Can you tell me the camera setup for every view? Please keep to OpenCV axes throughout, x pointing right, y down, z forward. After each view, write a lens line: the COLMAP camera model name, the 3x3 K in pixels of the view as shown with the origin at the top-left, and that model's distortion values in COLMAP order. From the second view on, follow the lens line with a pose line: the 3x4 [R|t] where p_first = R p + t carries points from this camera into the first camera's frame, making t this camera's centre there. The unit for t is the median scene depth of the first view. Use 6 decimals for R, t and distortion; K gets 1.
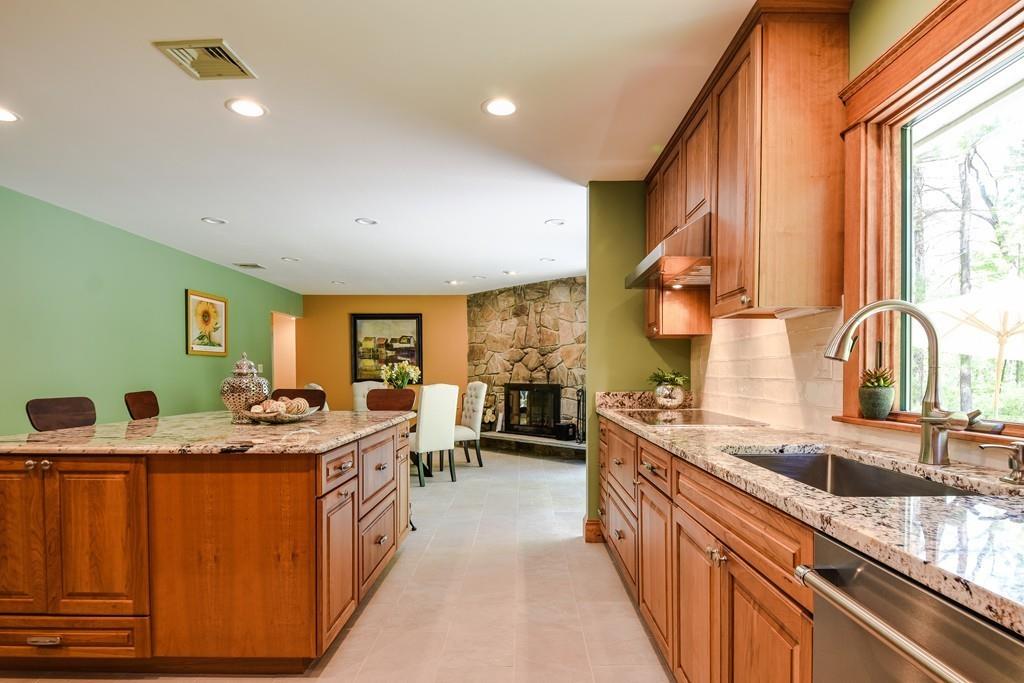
lens RADIAL K [[579.8, 0, 496.5], [0, 579.8, 376.7], [0, 0, 1]] dist [0.045019, -0.056933]
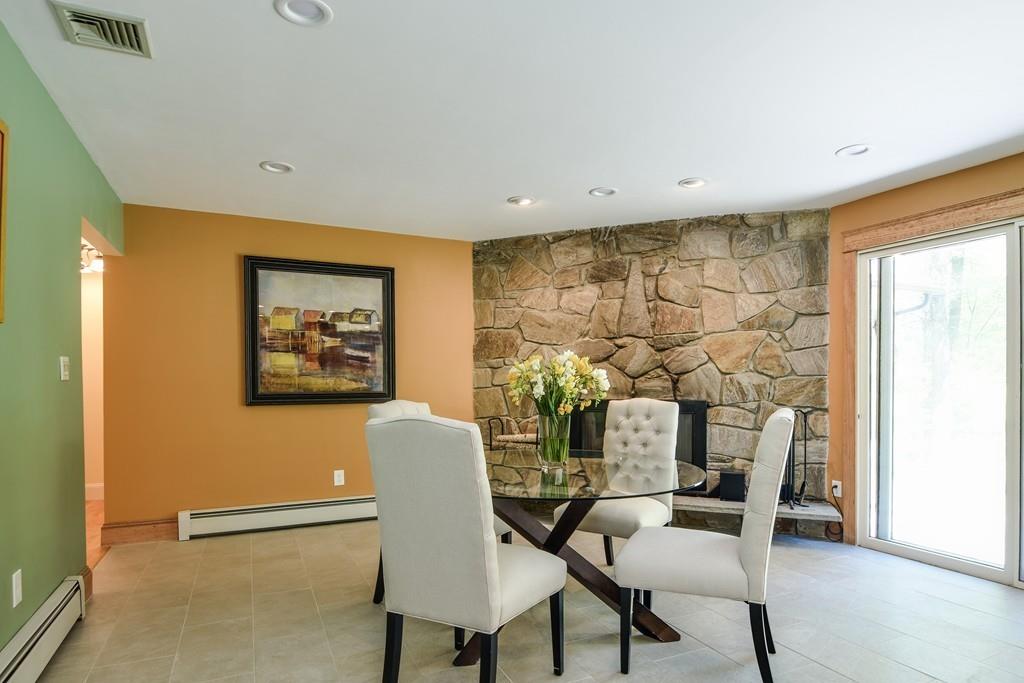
lens RADIAL K [[579.8, 0, 496.5], [0, 579.8, 376.7], [0, 0, 1]] dist [0.045019, -0.056933]
pose [[0.894181, 0.005544, 0.447672, -0.301873], [0.002242, 0.999855, -0.016860, -0.001271], [-0.447700, 0.016080, 0.894039, 0.523839]]
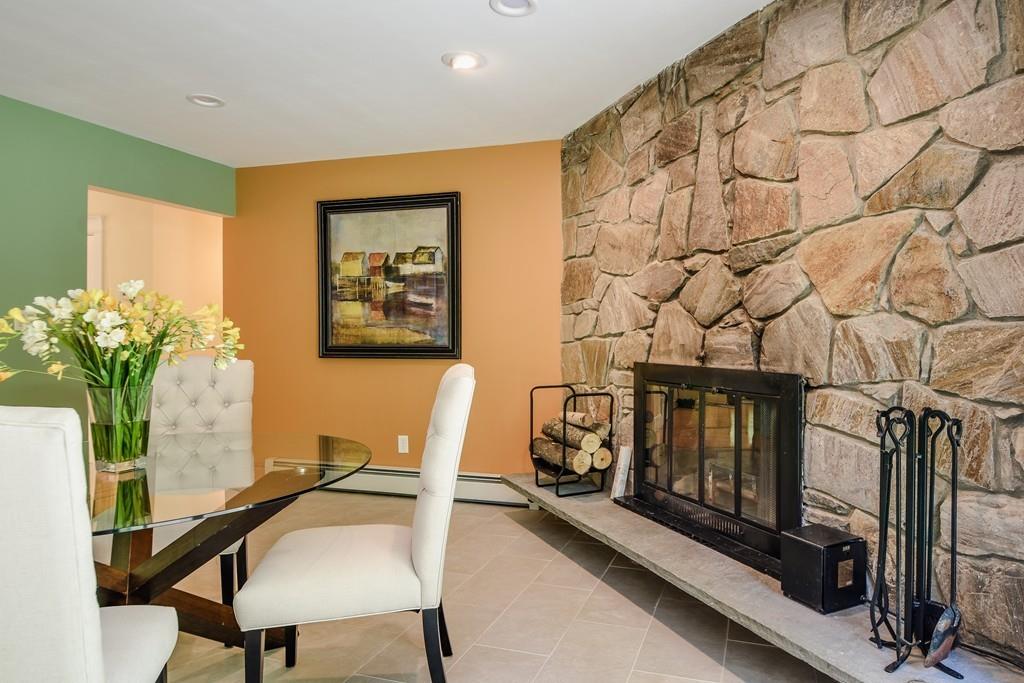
lens RADIAL K [[616.2, 0, 571.8], [0, 616.2, 336.9], [0, 0, 1]] dist [0.047778, -0.074141]
pose [[0.966931, 0.006434, -0.254959, 0.072143], [-0.007197, 0.999972, -0.002059, -0.002986], [0.254938, 0.003826, 0.966950, 0.628256]]
